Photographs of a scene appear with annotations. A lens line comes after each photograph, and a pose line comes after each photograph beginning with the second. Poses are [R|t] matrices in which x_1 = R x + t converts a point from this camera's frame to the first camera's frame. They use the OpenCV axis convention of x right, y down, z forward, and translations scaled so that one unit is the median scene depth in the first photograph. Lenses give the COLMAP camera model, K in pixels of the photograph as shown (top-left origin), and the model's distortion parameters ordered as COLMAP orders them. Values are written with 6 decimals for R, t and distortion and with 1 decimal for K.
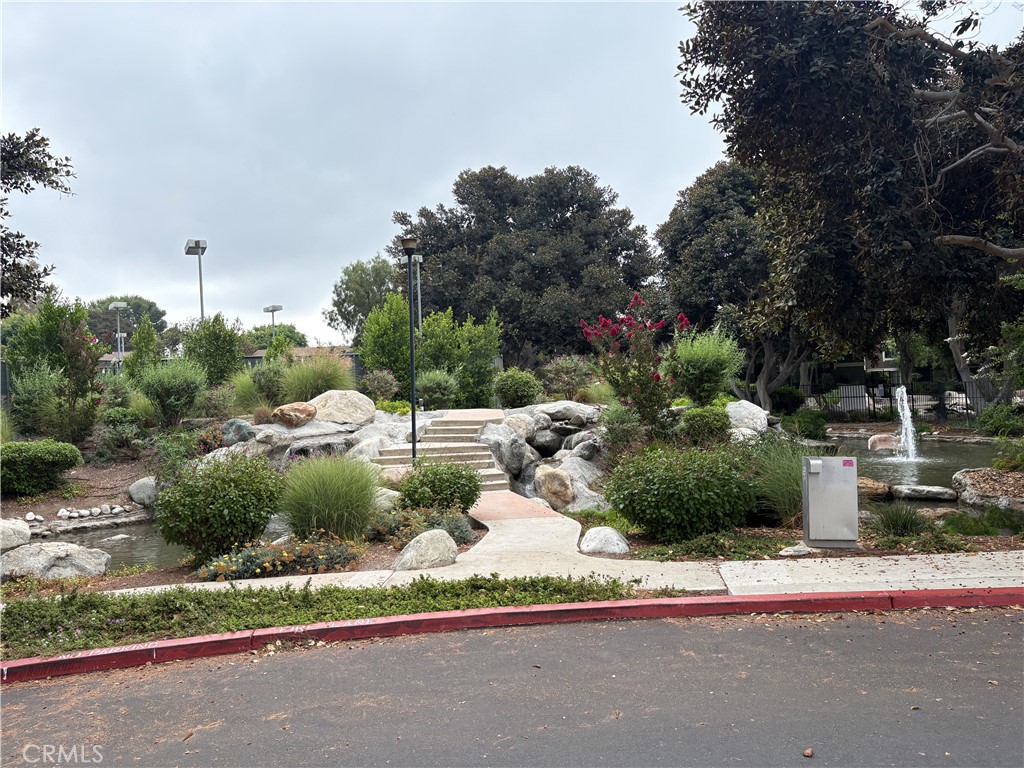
lens RADIAL K [[775.3, 0, 509.0], [0, 775.3, 387.1], [0, 0, 1]] dist [0.037806, -0.043689]
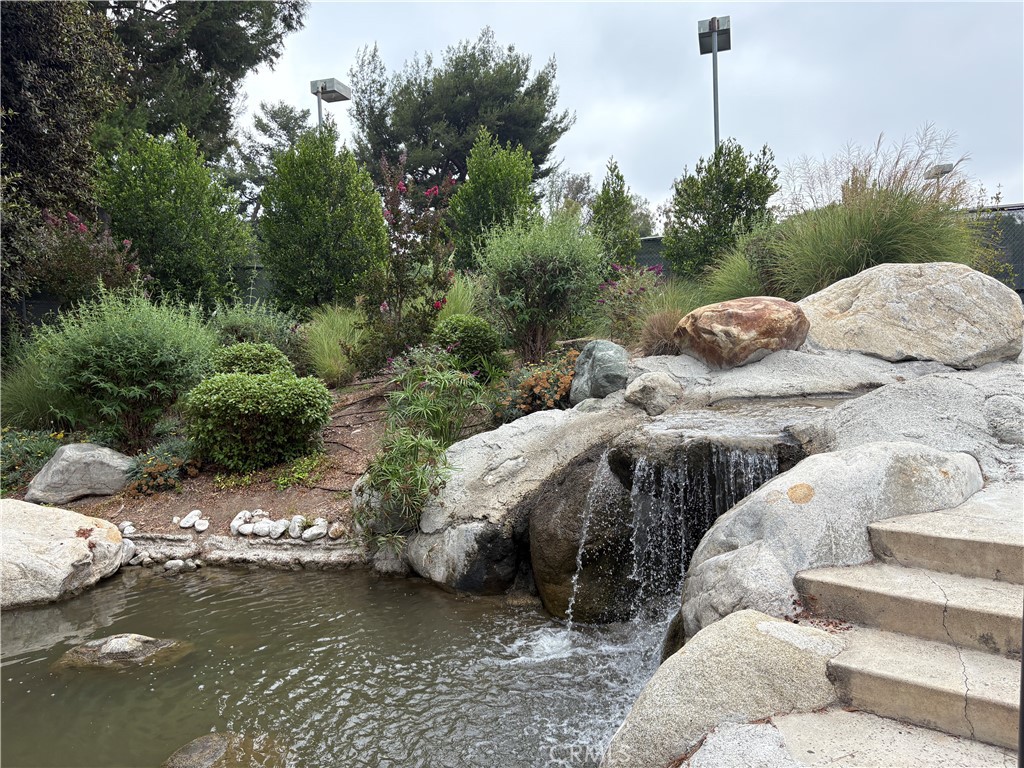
lens RADIAL K [[775.3, 0, 512.9], [0, 775.3, 390.3], [0, 0, 1]] dist [0.037806, -0.043689]
pose [[0.655109, 0.069621, -0.752320, -0.083494], [0.011317, 0.994729, 0.101909, 0.028511], [0.755450, -0.075275, 0.650868, 0.793949]]
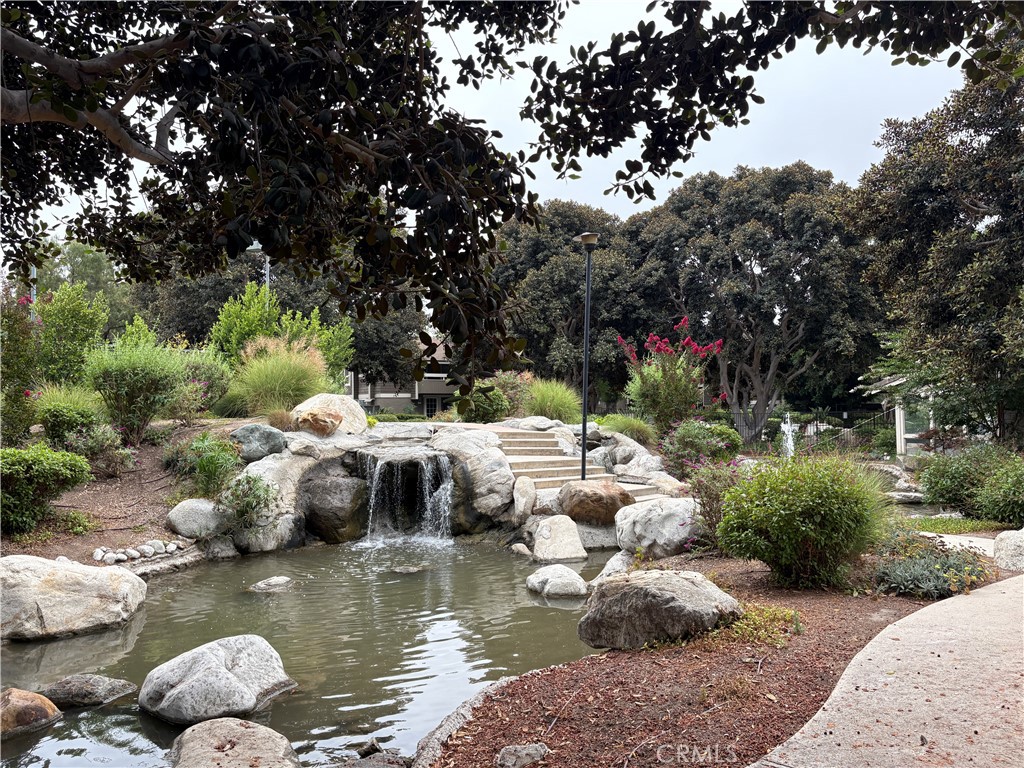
lens RADIAL K [[775.3, 0, 511.9], [0, 775.3, 382.2], [0, 0, 1]] dist [0.037806, -0.043689]
pose [[0.846602, 0.059684, 0.528870, -0.620224], [-0.036871, 0.997882, -0.053590, 0.035858], [-0.530948, 0.025869, 0.847009, 0.240063]]
